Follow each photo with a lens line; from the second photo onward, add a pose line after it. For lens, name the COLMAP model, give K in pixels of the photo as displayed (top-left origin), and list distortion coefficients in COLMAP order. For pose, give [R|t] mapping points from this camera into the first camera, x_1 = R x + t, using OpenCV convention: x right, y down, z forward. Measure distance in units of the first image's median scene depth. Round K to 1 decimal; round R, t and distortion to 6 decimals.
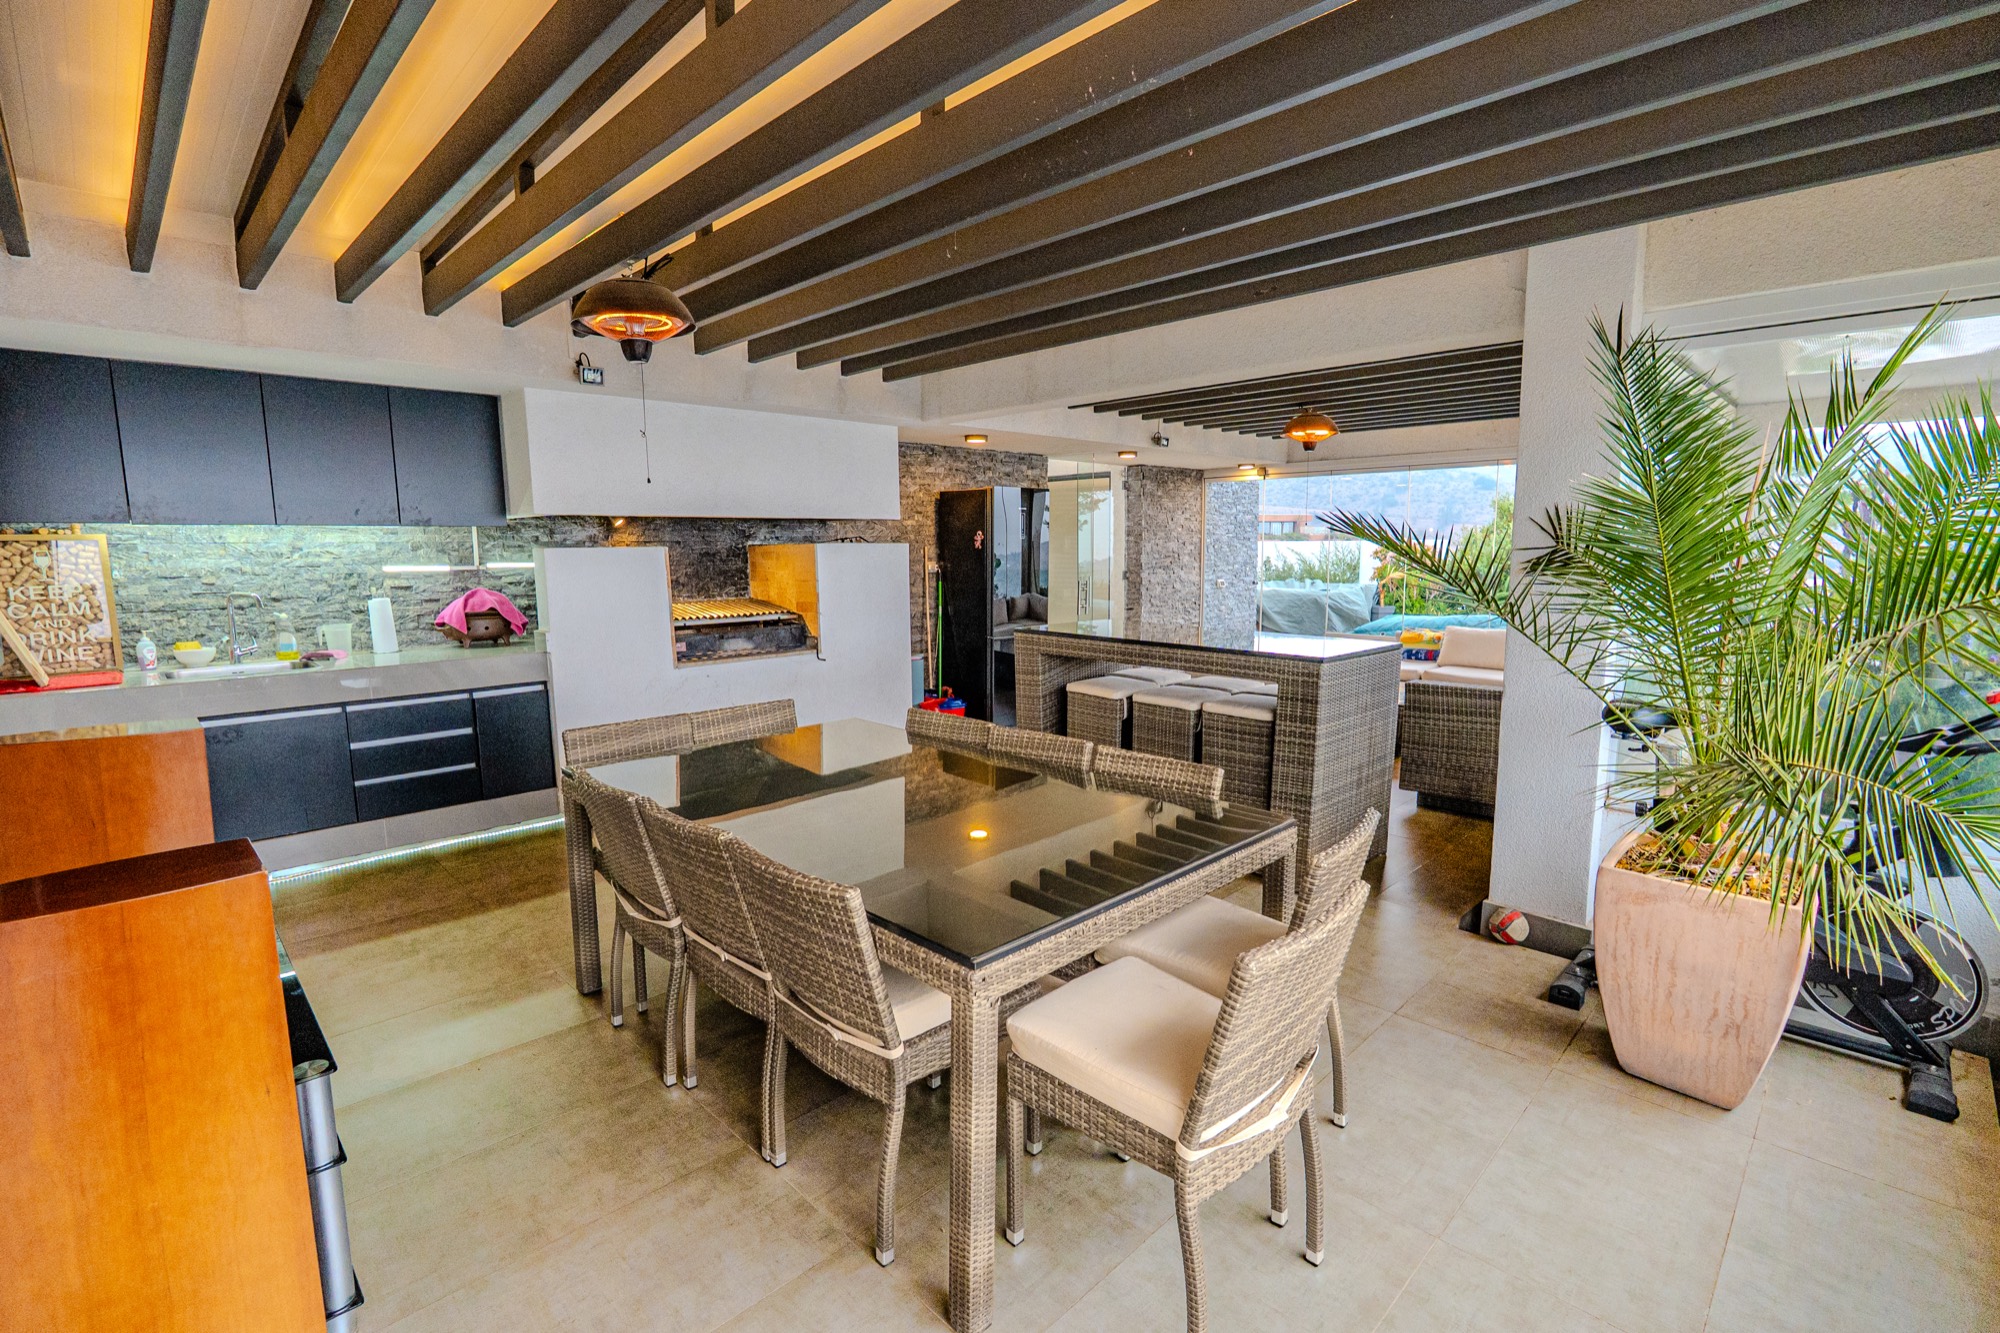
lens RADIAL K [[908.8, 0, 998.4], [0, 908.8, 662.2], [0, 0, 1]] dist [-0.014218, 0.003066]
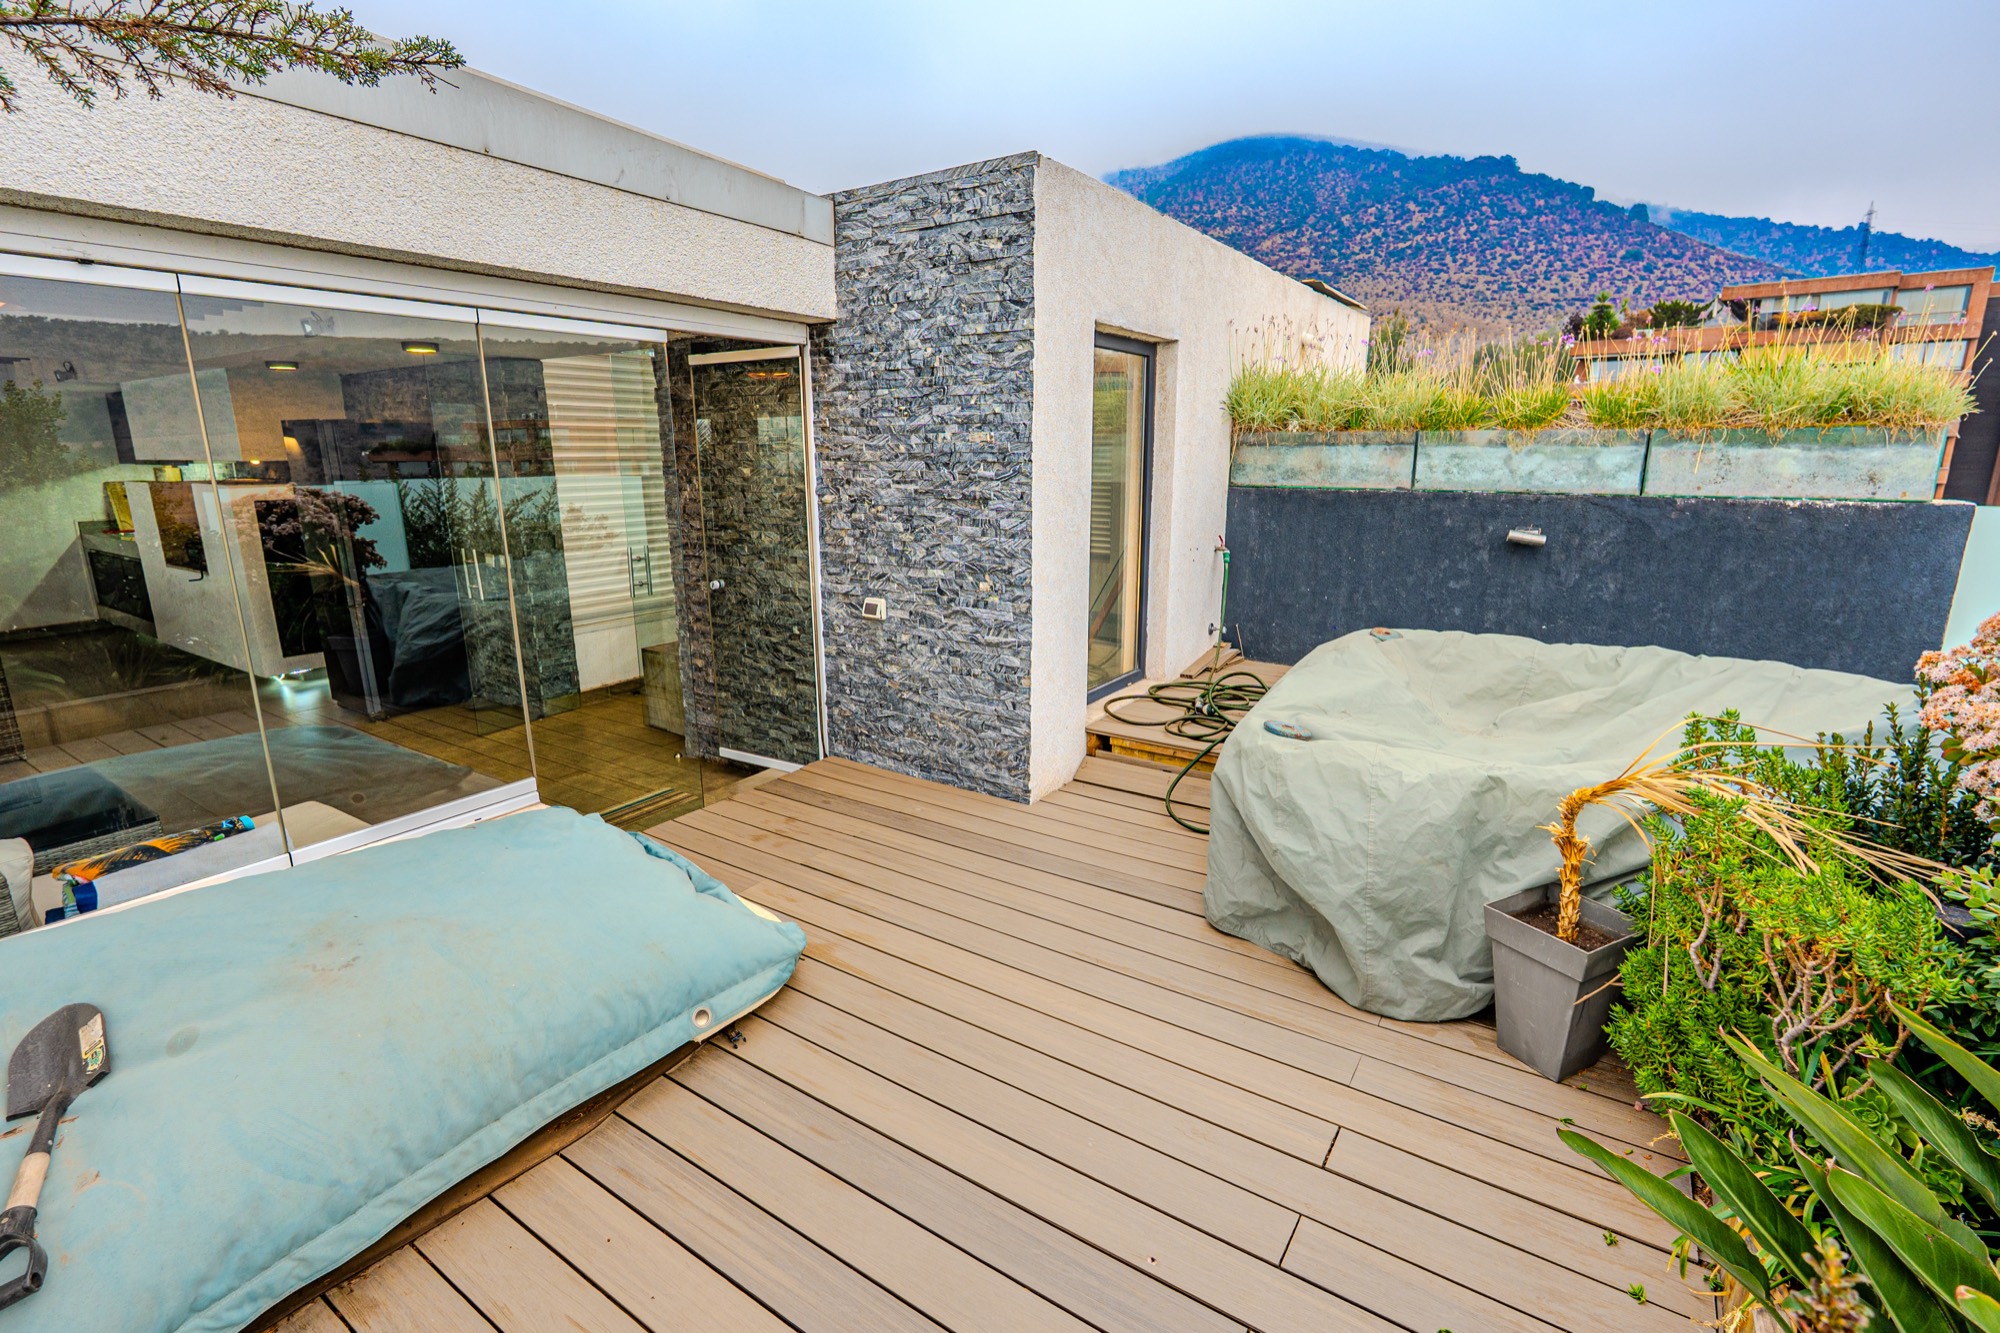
lens RADIAL K [[908.8, 0, 1001.0], [0, 908.8, 662.6], [0, 0, 1]] dist [-0.014218, 0.003066]
pose [[0.205272, 0.227971, -0.951784, 0.851711], [-0.131625, 0.970089, 0.203967, -0.202253], [0.969814, 0.083410, 0.229138, 1.277019]]
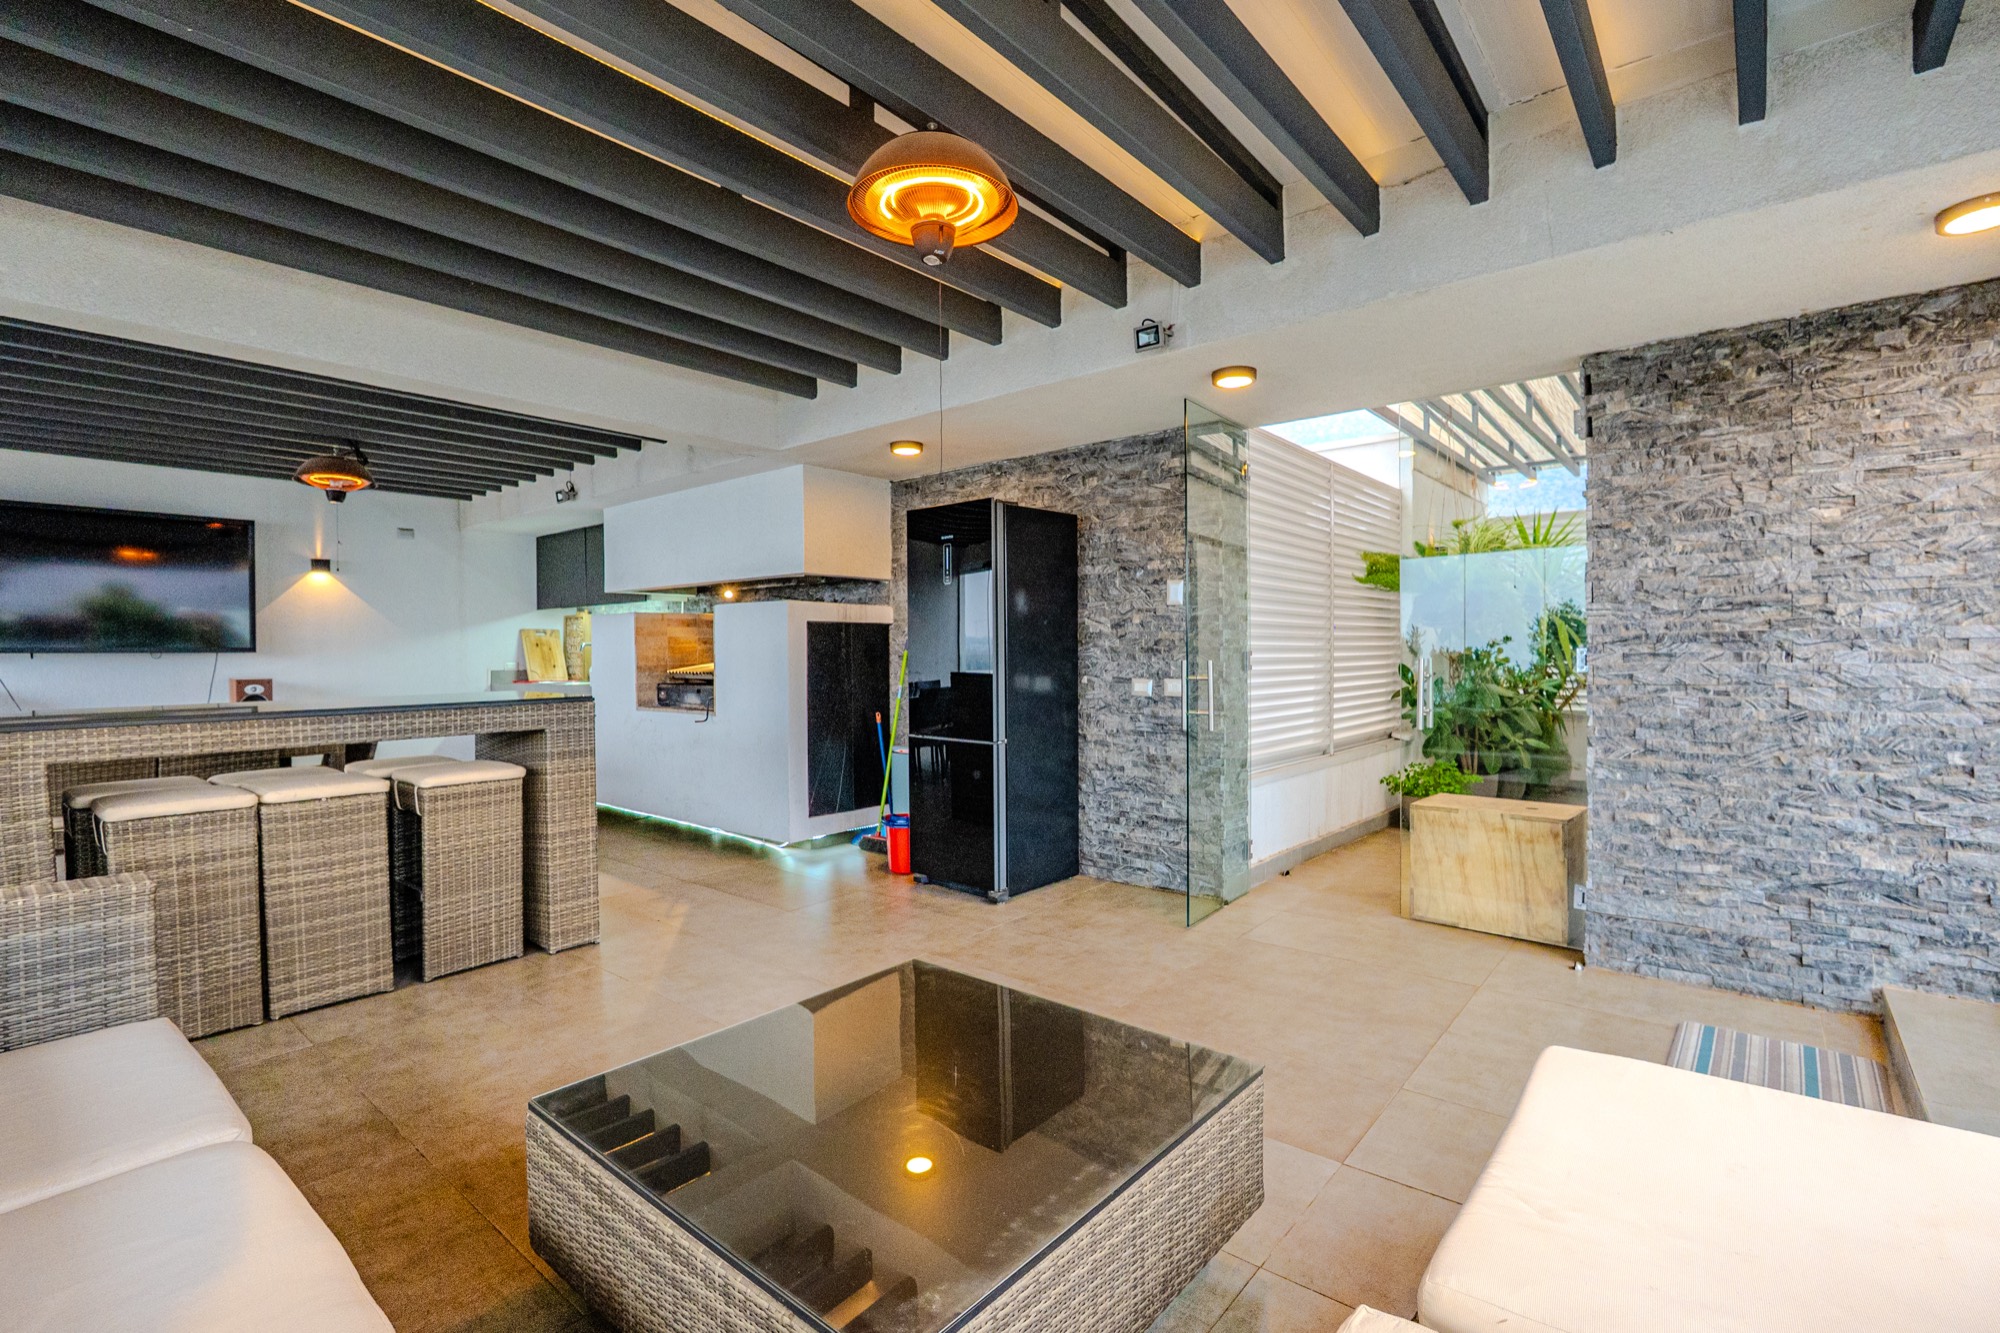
lens RADIAL K [[908.8, 0, 998.5], [0, 908.8, 666.6], [0, 0, 1]] dist [-0.014218, 0.003066]
pose [[0.090542, 0.015661, -0.995769, 0.585199], [-0.129205, 0.991610, 0.003847, -0.076938], [0.987476, 0.128310, 0.091806, 0.881051]]
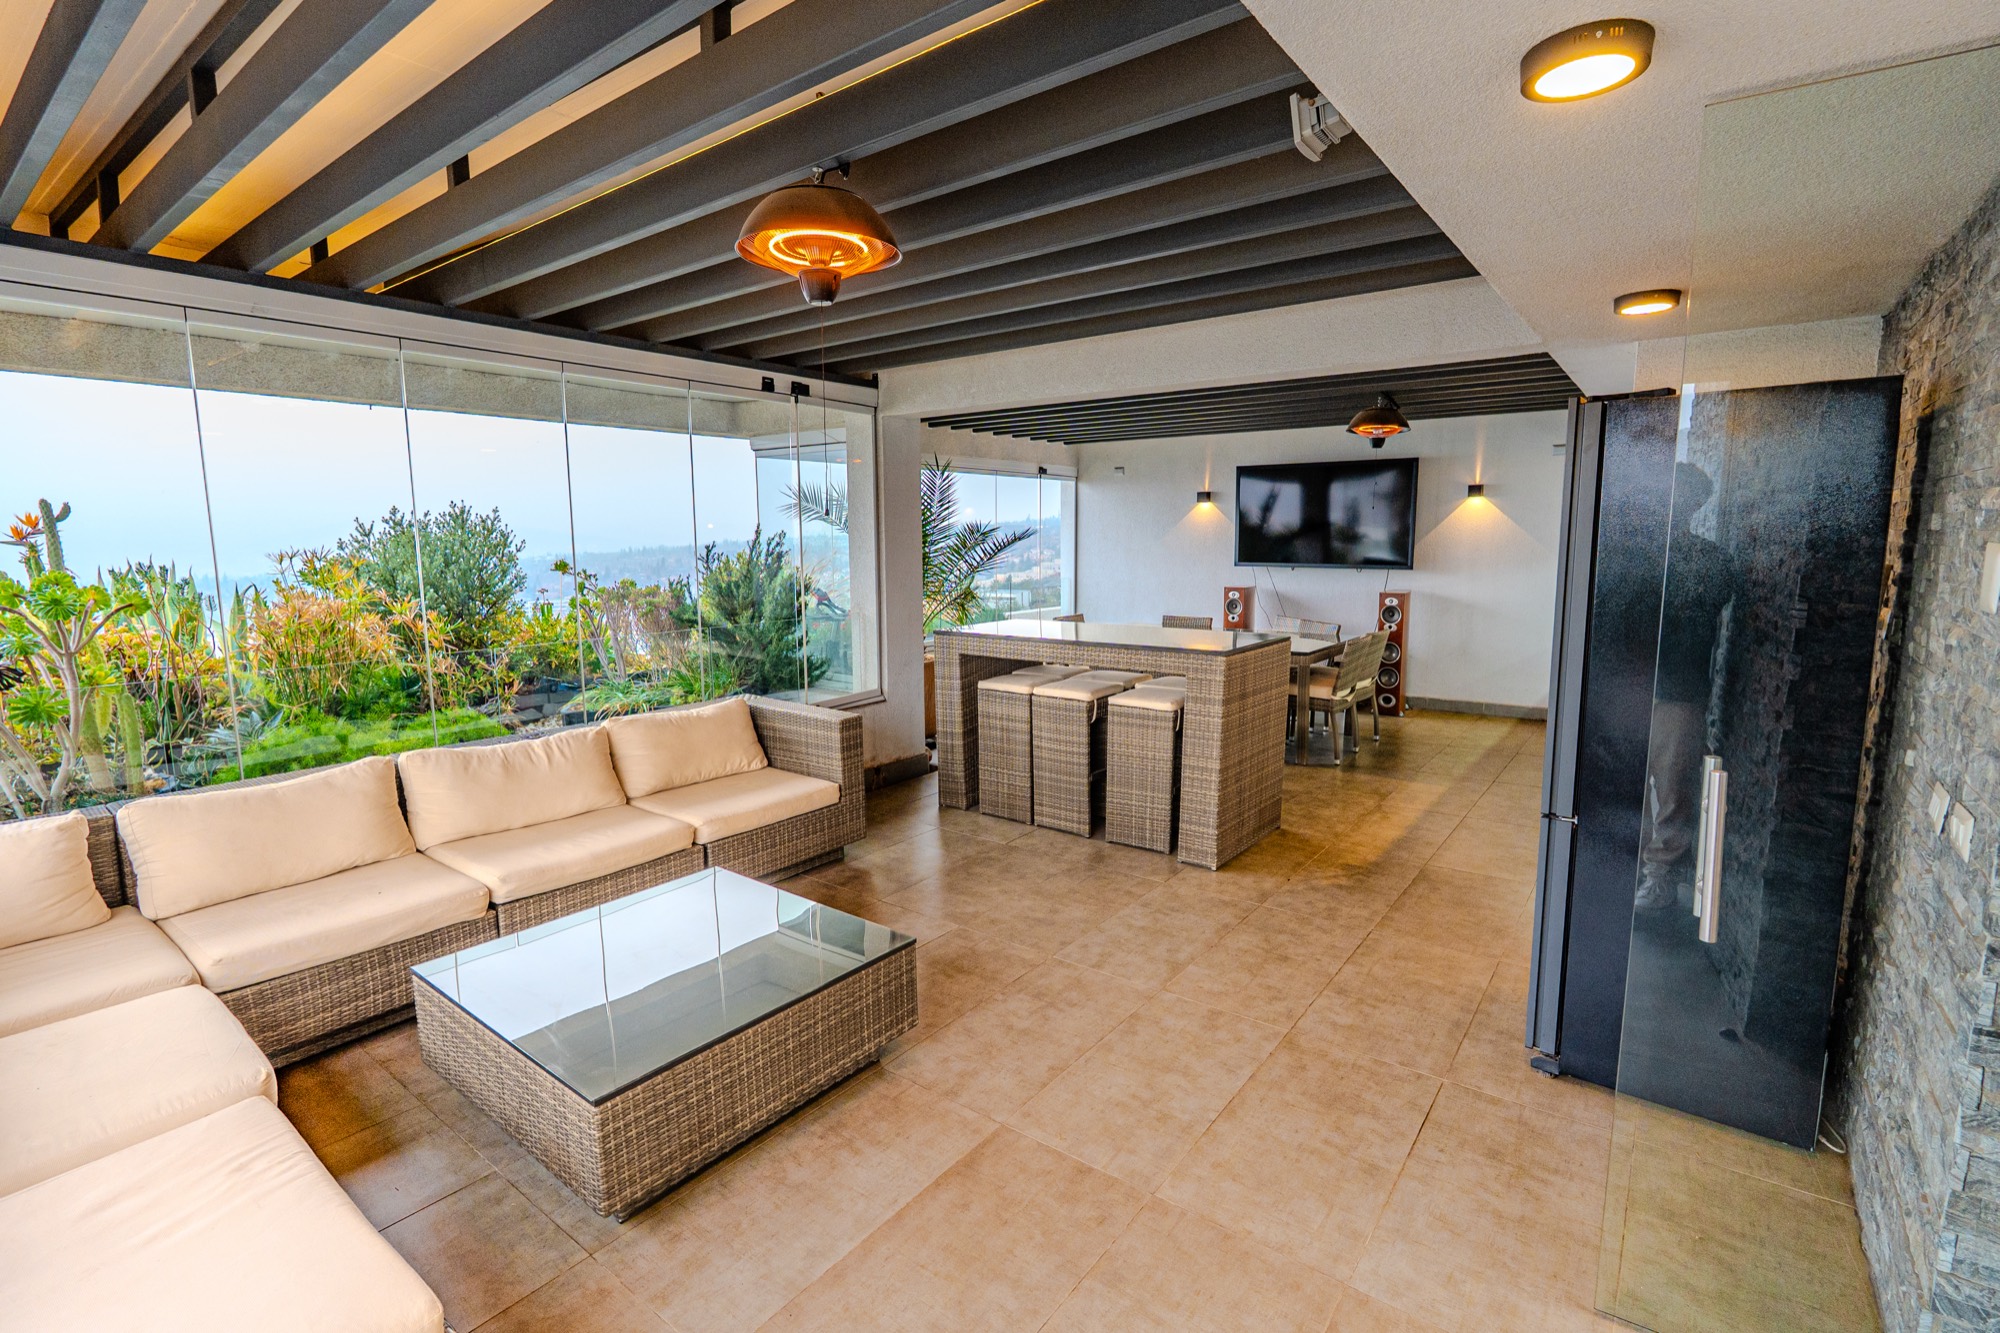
lens RADIAL K [[908.8, 0, 995.9], [0, 908.8, 666.8], [0, 0, 1]] dist [-0.014218, 0.003066]
pose [[-0.991416, 0.026566, -0.128017, 0.288867], [-0.010033, 0.960794, 0.277082, -0.166048], [0.130358, 0.275987, -0.952280, 1.193757]]
